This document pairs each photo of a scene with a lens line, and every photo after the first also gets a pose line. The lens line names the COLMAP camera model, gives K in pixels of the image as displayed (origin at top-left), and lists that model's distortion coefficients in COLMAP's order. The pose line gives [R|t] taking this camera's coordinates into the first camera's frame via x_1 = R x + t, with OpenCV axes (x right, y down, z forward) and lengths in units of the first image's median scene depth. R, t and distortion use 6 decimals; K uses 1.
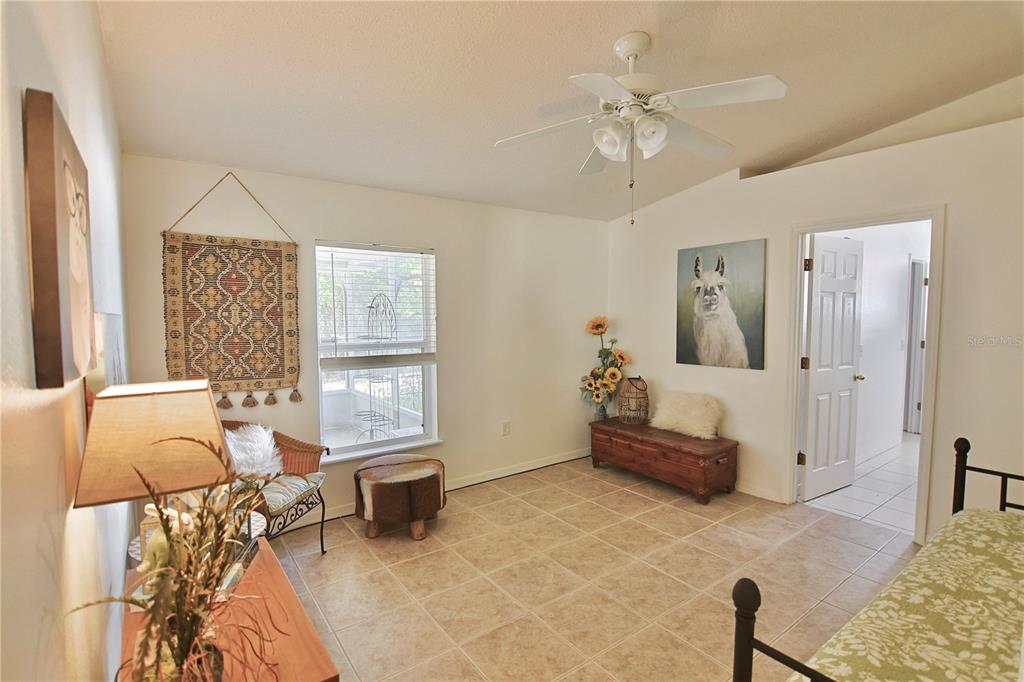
lens RADIAL K [[485.2, 0, 512.0], [0, 485.2, 341.0], [0, 0, 1]] dist [-0.002034, -0.000254]
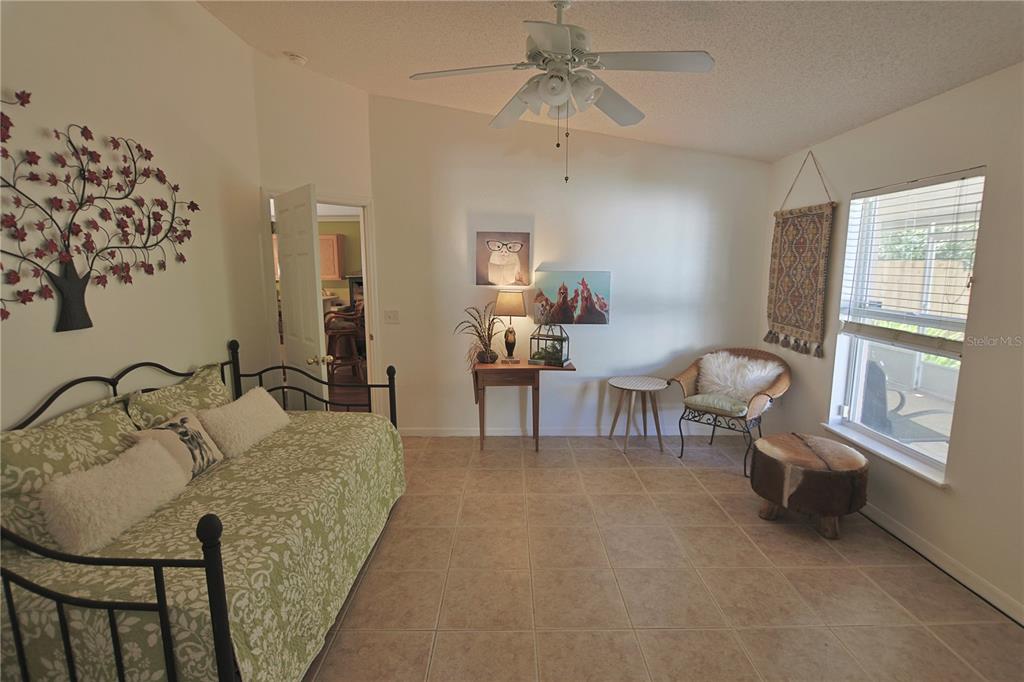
lens RADIAL K [[485.2, 0, 512.0], [0, 485.2, 341.0], [0, 0, 1]] dist [-0.002034, -0.000254]
pose [[-0.583124, 0.124728, -0.802751, 0.829279], [-0.049990, 0.980762, 0.188700, -0.079262], [0.810843, 0.150165, -0.565671, 1.124478]]
